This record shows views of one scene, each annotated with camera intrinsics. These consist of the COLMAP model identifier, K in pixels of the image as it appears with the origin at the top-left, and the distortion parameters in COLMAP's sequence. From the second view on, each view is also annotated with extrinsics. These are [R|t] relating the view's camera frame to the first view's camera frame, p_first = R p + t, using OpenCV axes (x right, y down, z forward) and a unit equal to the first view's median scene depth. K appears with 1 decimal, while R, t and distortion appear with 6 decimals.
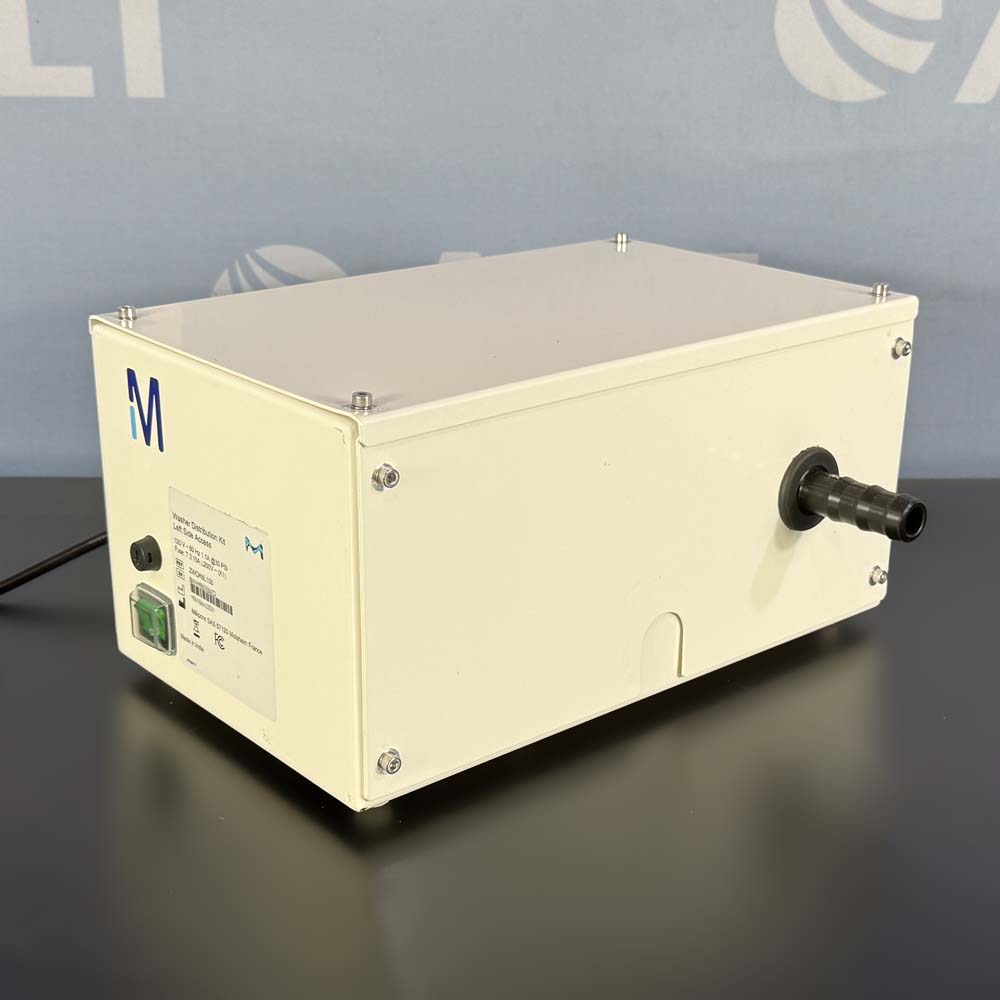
lens RADIAL K [[1456.2, 0, 496.1], [0, 1456.2, 518.4], [0, 0, 1]] dist [0.369927, -1.552699]
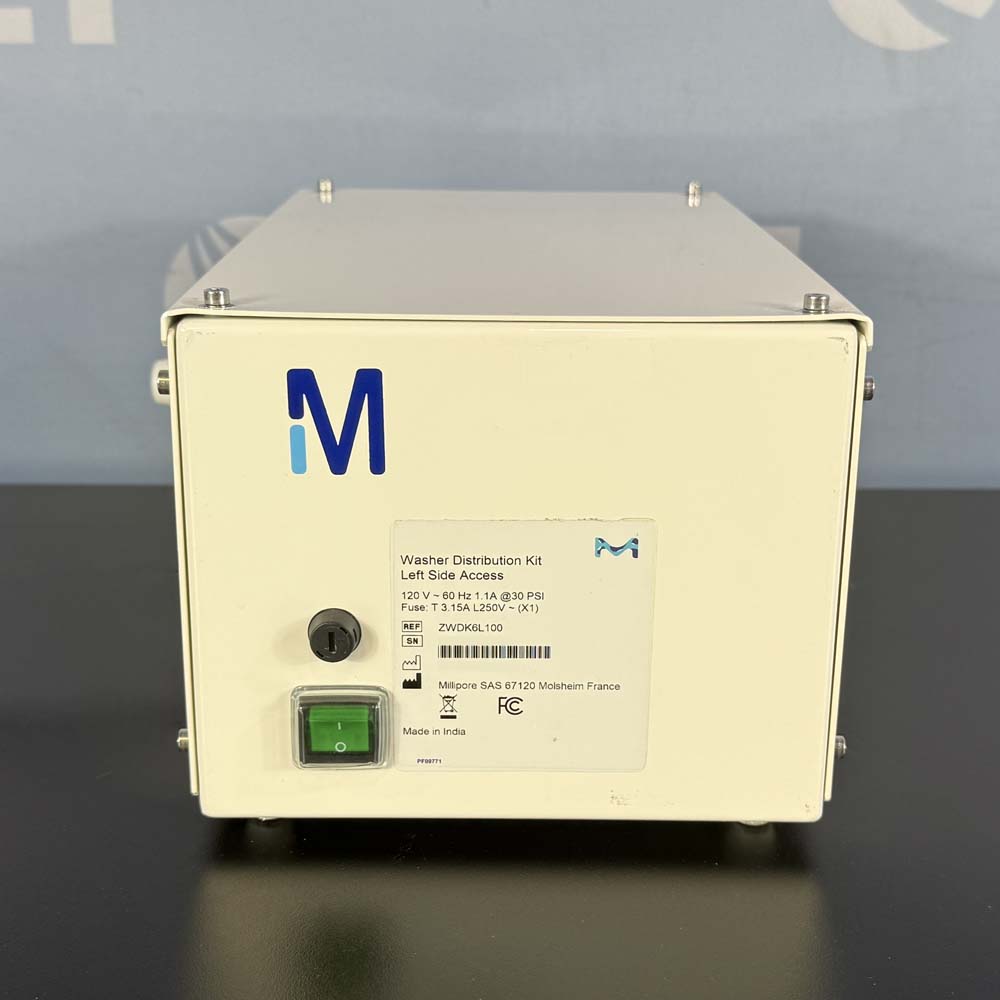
lens RADIAL K [[1456.2, 0, 496.1], [0, 1456.2, 518.4], [0, 0, 1]] dist [0.369927, -1.552699]
pose [[0.654015, -0.239469, 0.717579, -0.684223], [0.261408, 0.961681, 0.082678, -0.067247], [-0.709881, 0.133509, 0.691553, 0.484245]]
